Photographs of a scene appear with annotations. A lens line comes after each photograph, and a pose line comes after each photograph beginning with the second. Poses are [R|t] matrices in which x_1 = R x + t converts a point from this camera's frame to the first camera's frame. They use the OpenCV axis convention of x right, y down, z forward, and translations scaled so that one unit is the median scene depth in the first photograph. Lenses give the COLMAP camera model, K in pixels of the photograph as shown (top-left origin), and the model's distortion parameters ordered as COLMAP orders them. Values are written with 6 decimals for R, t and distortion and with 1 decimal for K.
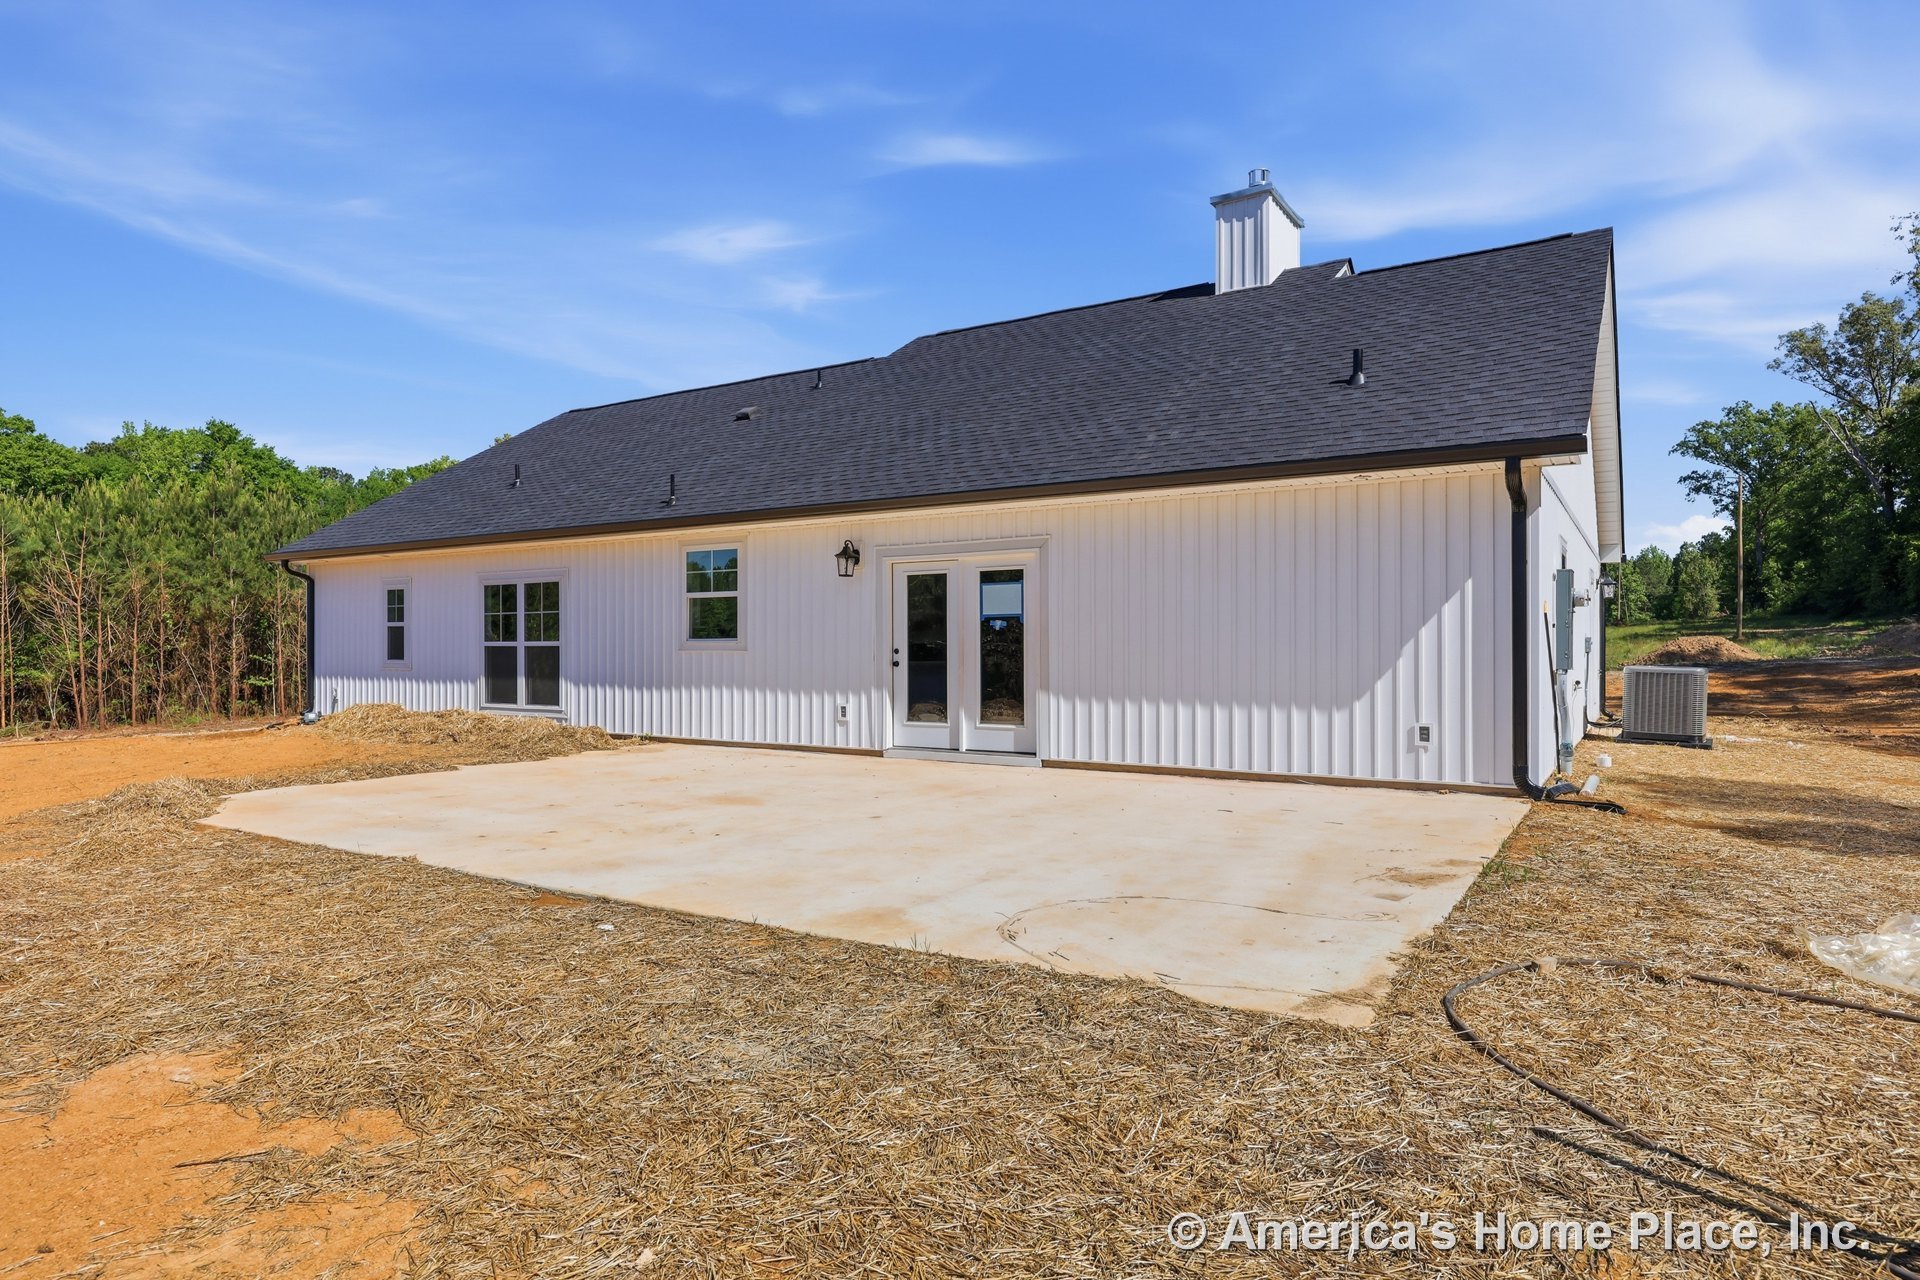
lens RADIAL K [[777.0, 0, 960.6], [0, 777.0, 643.9], [0, 0, 1]] dist [0.001971, -0.000195]
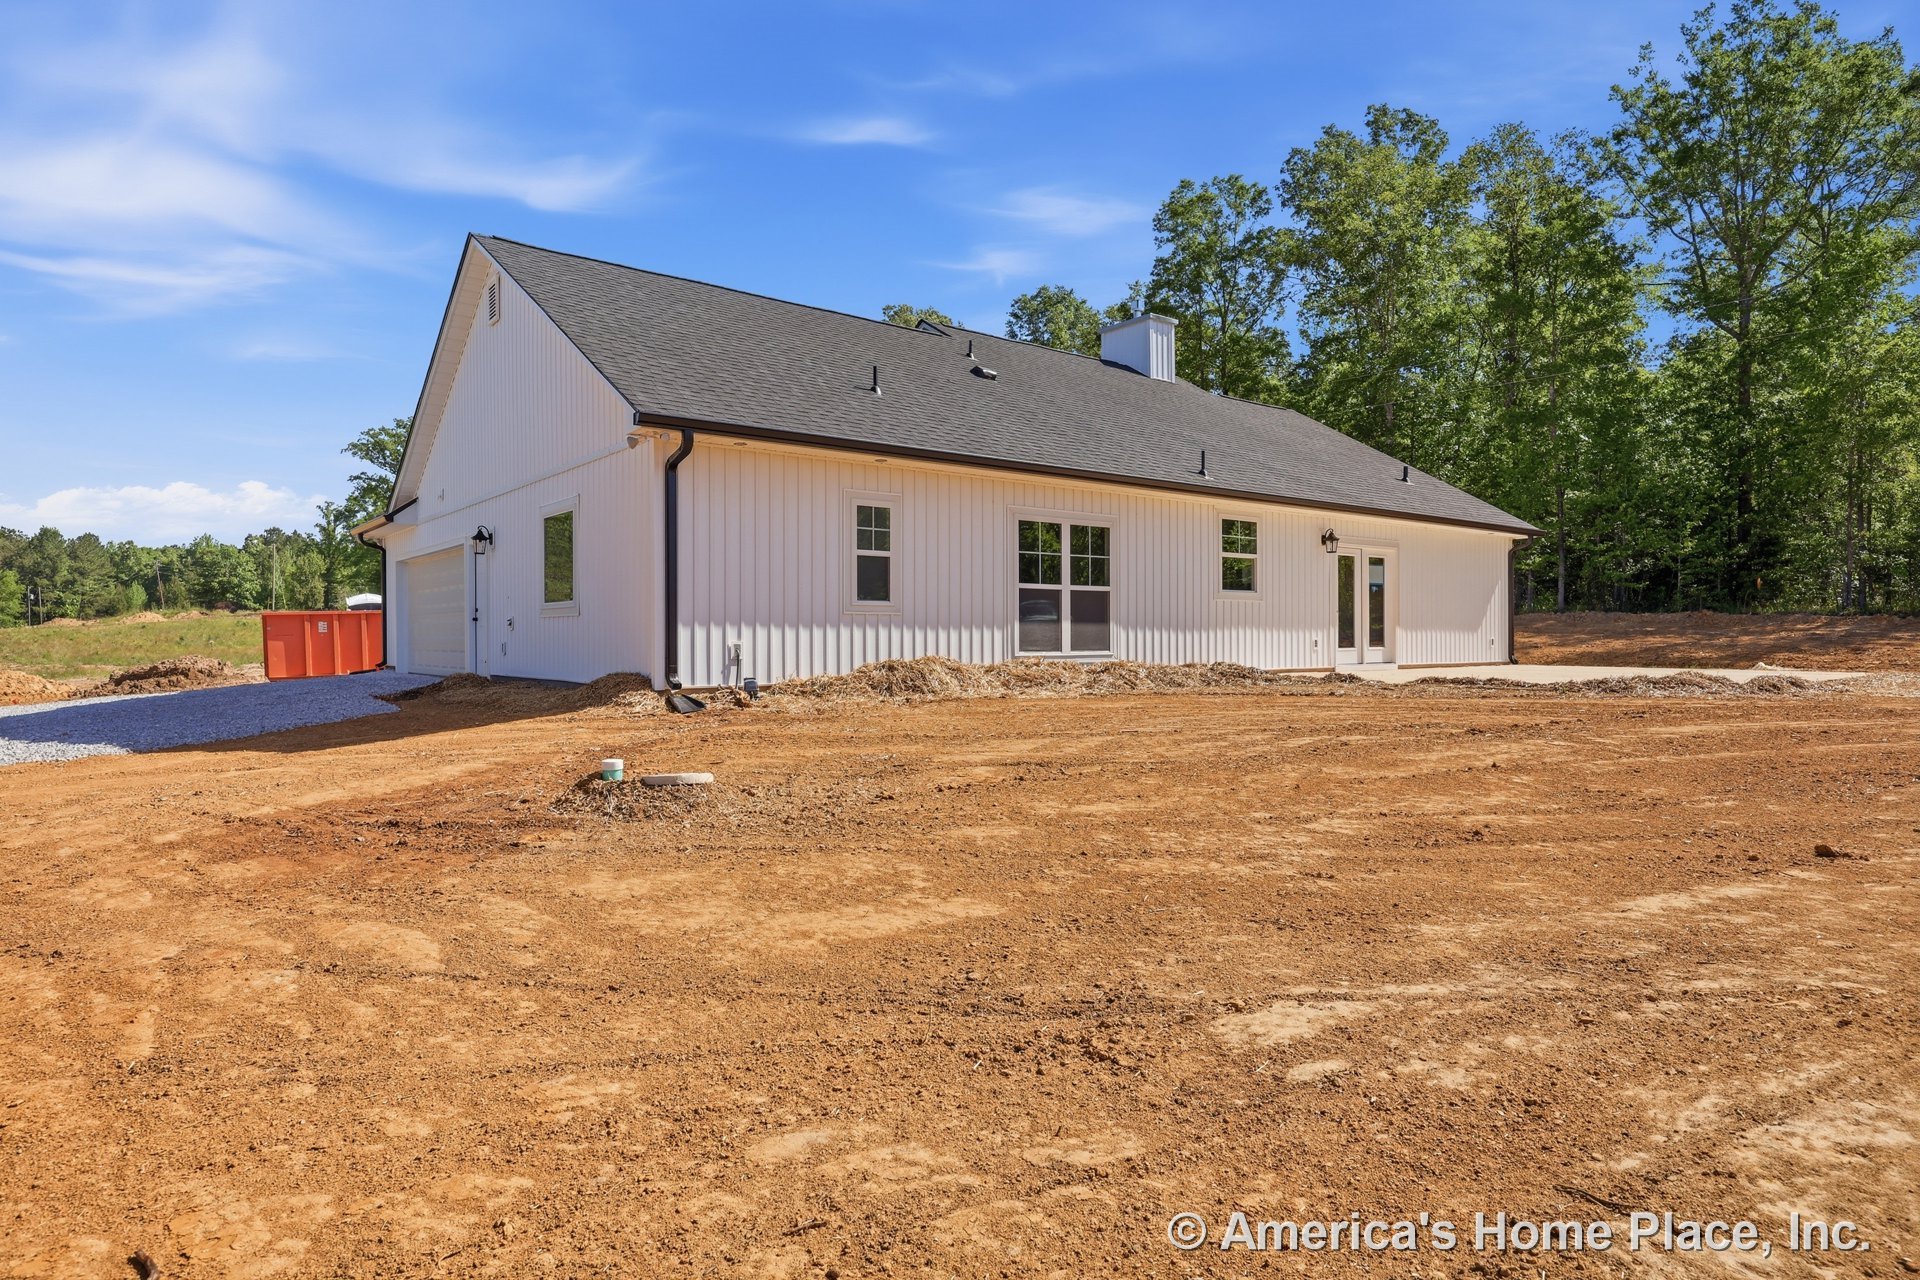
lens RADIAL K [[777.0, 0, 960.6], [0, 777.0, 643.9], [0, 0, 1]] dist [0.001971, -0.000195]
pose [[0.590156, -0.004860, 0.807275, -1.420001], [0.001413, 0.999987, 0.004987, 0.064554], [-0.807288, -0.001802, 0.590155, 0.545091]]
